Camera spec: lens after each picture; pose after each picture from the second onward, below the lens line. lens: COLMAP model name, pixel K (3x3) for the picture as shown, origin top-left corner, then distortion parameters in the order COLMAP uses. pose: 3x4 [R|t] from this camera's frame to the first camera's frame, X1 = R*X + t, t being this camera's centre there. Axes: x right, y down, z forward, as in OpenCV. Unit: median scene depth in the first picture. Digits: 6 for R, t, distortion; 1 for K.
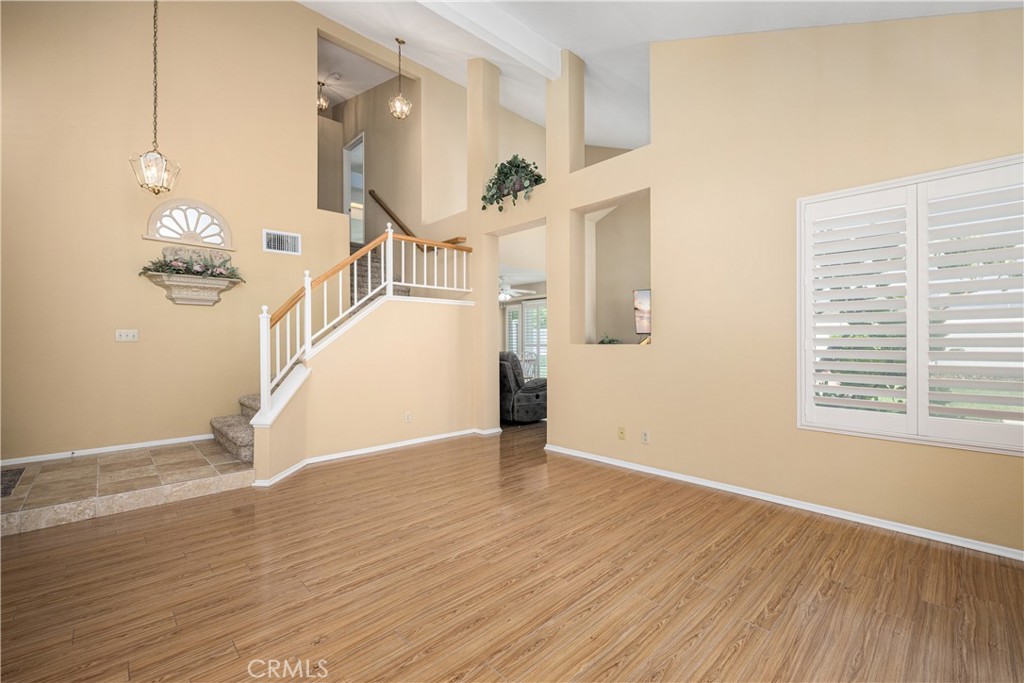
lens RADIAL K [[425.2, 0, 512.0], [0, 425.2, 341.5], [0, 0, 1]] dist [0.000726, 0.000174]
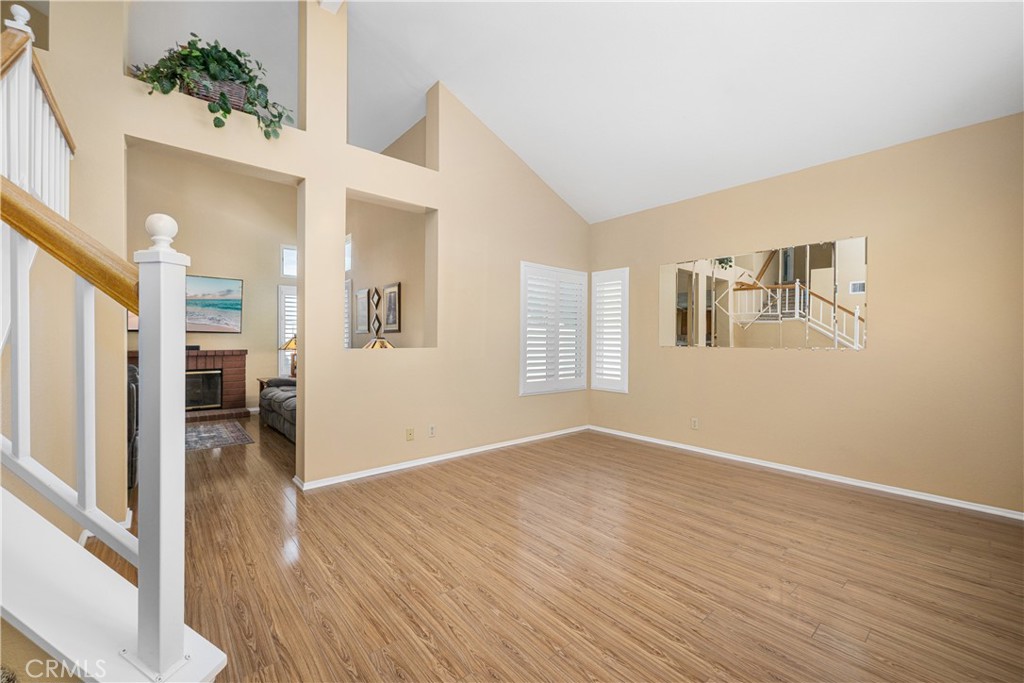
lens RADIAL K [[407.7, 0, 512.0], [0, 407.7, 341.5], [0, 0, 1]] dist [0.000509, 0.000058]
pose [[0.067023, 0.000166, 0.997751, -1.056848], [-0.006488, 0.999979, 0.000269, -0.014530], [-0.997730, -0.006492, 0.067023, 1.034606]]
